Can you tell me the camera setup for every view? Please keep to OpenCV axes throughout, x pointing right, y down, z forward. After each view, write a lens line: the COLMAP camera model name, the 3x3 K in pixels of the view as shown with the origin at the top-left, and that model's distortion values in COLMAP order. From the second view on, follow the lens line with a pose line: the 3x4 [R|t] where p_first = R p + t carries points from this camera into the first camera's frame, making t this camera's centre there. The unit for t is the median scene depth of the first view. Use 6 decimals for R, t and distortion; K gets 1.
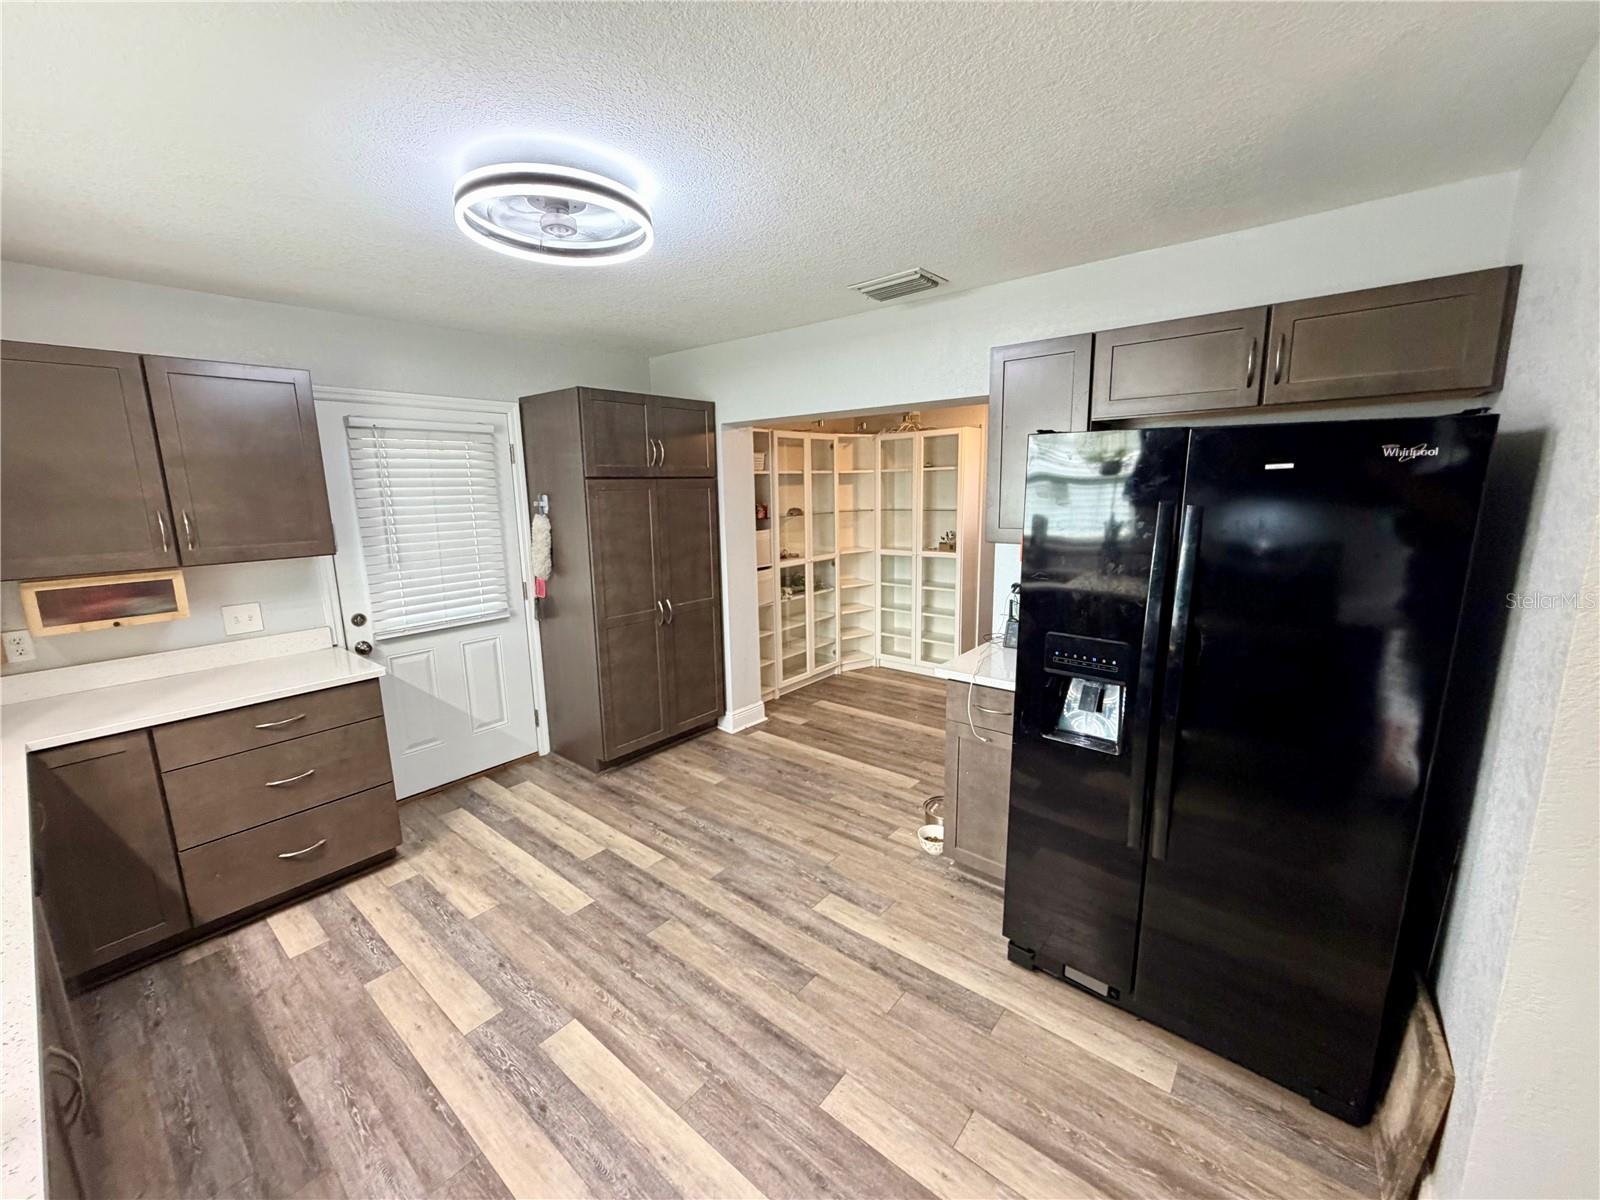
lens RADIAL K [[639.3, 0, 796.3], [0, 639.3, 597.8], [0, 0, 1]] dist [0.000864, -0.000176]
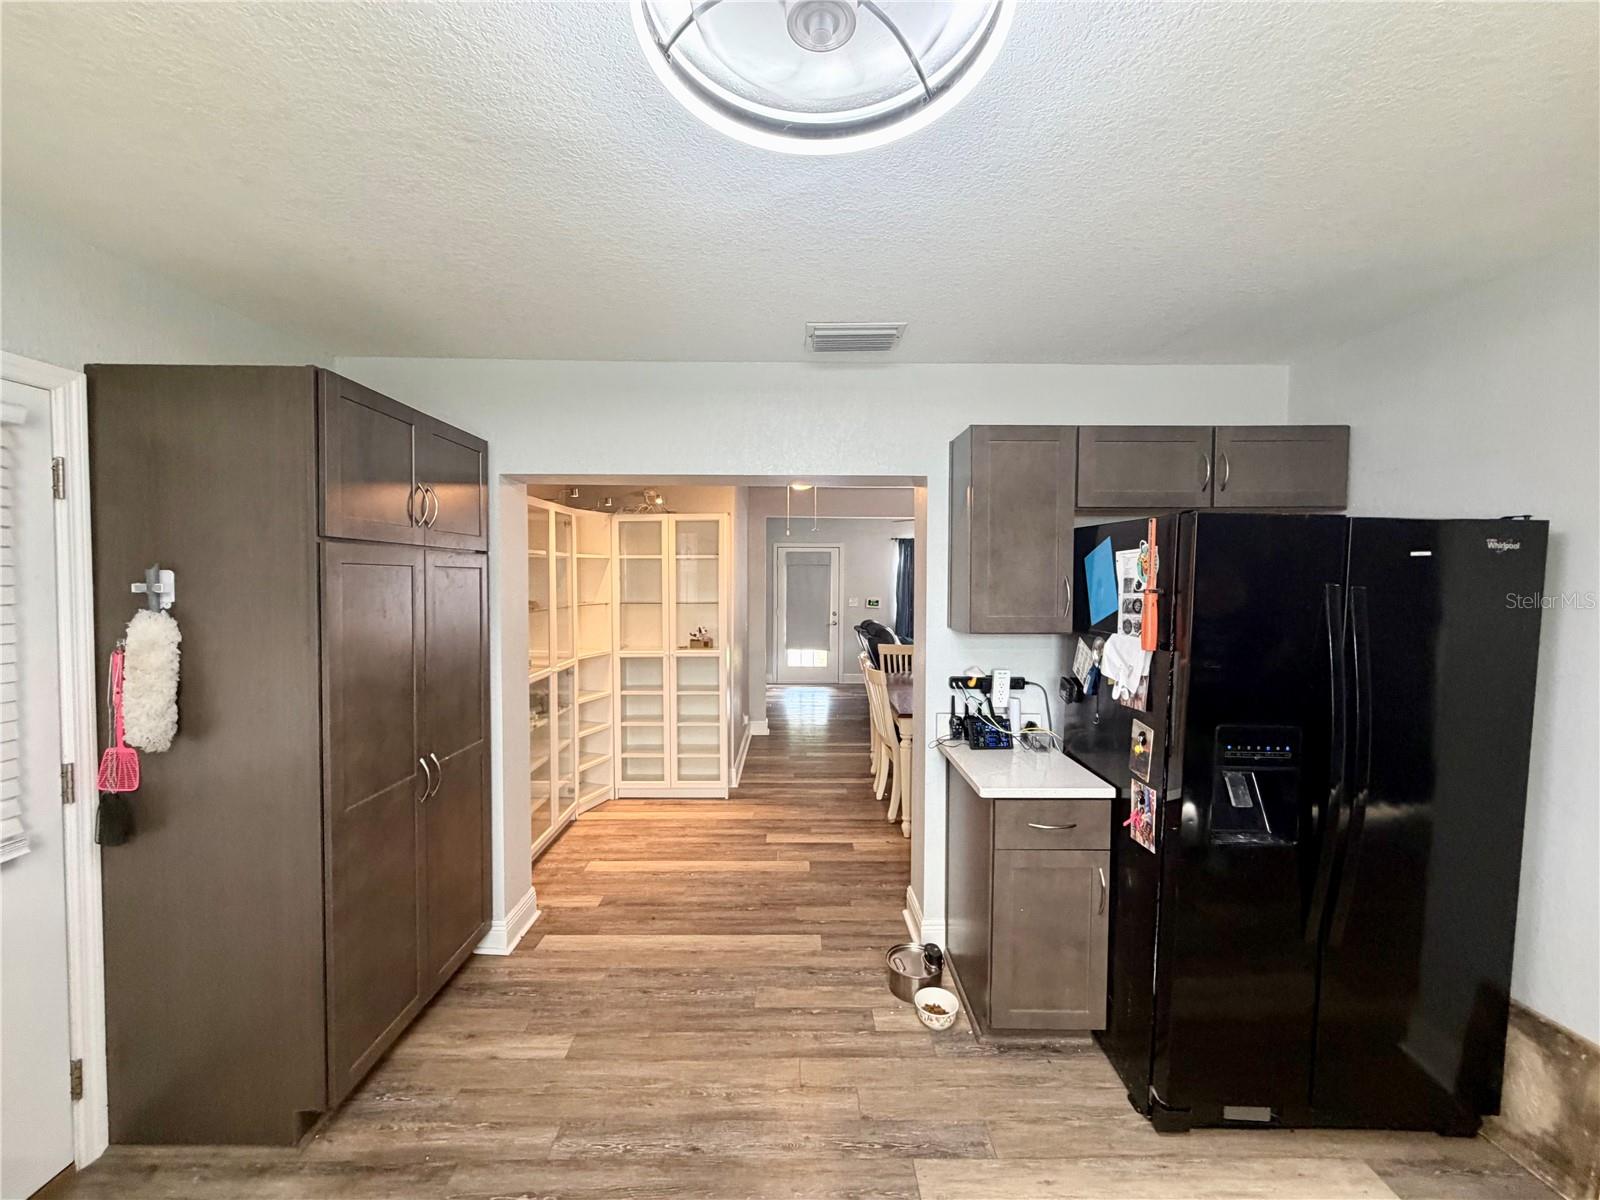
lens RADIAL K [[639.3, 0, 799.2], [0, 639.3, 599.7], [0, 0, 1]] dist [0.000864, -0.000176]
pose [[0.765437, -0.000138, 0.643511, -0.499704], [0.095261, 0.989007, -0.113097, -0.059531], [-0.636421, 0.147870, 0.757035, 0.508003]]
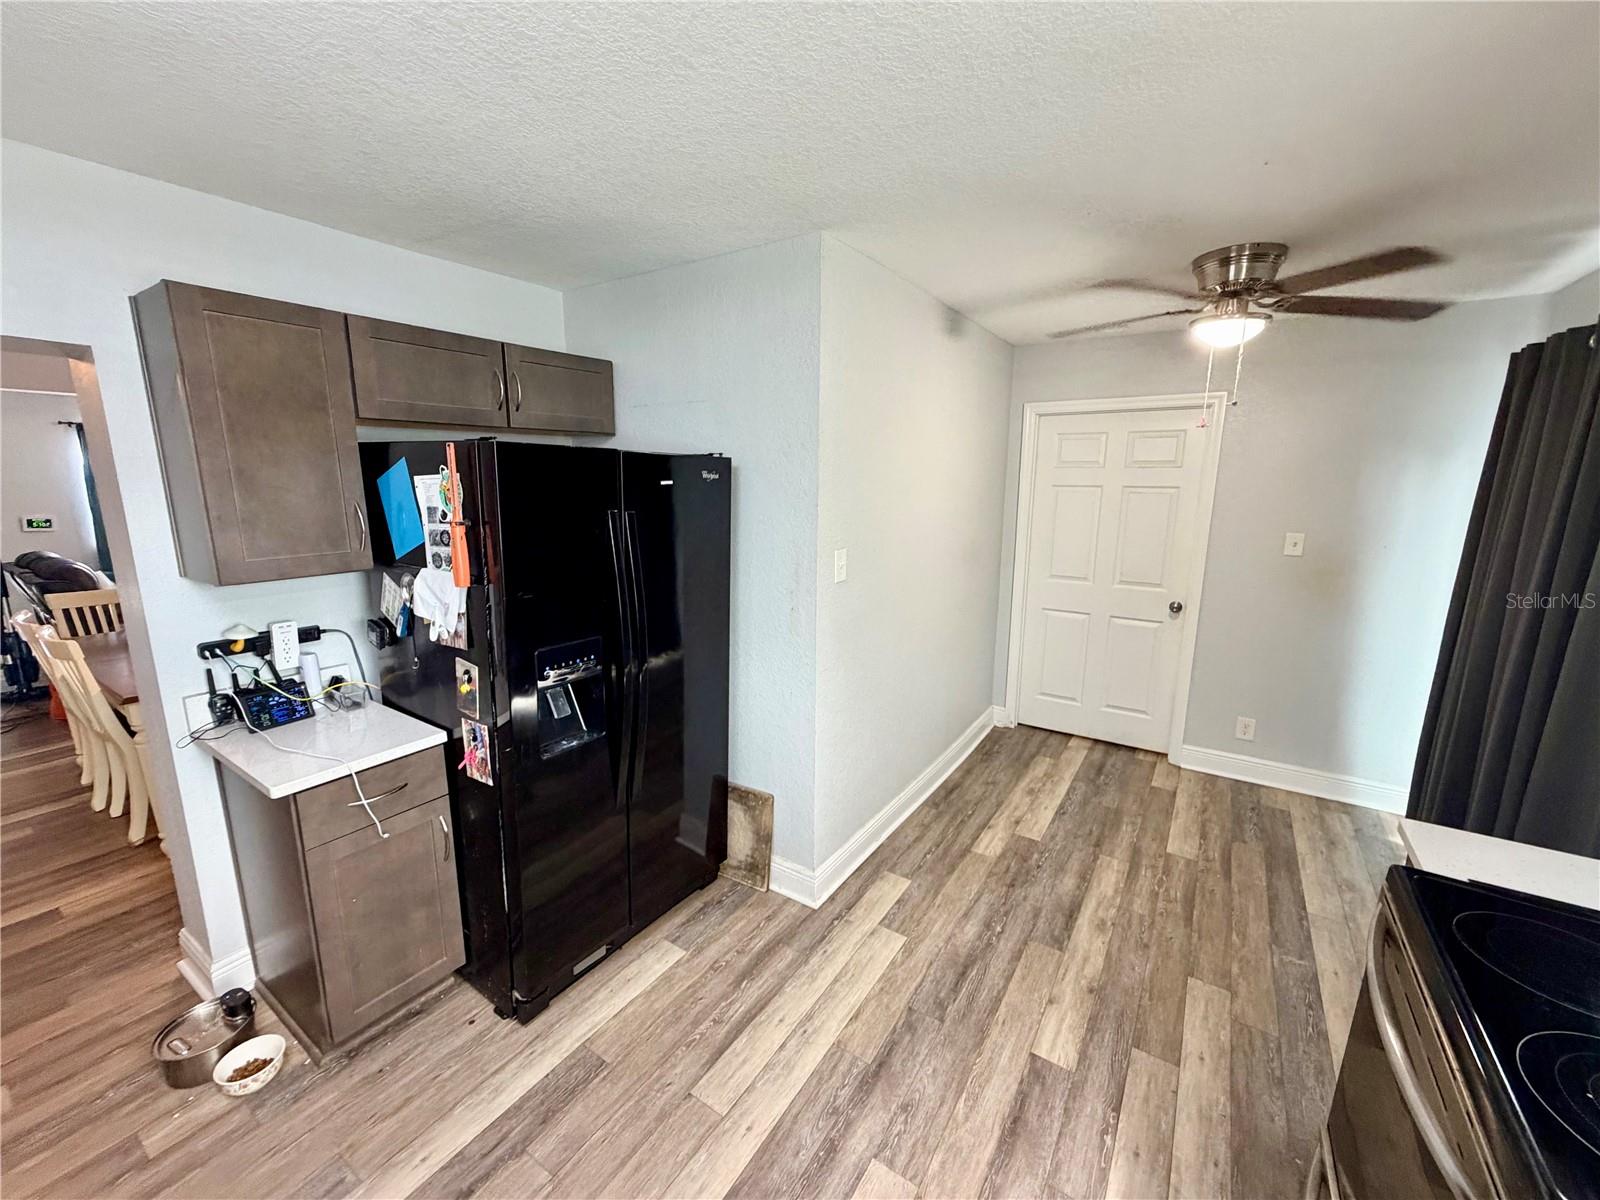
lens RADIAL K [[639.3, 0, 793.4], [0, 639.3, 599.5], [0, 0, 1]] dist [0.000864, -0.000176]
pose [[-0.100181, -0.170046, 0.980331, -0.433000], [0.174773, 0.966960, 0.185587, -0.099797], [-0.979499, 0.189928, -0.067152, 0.516712]]
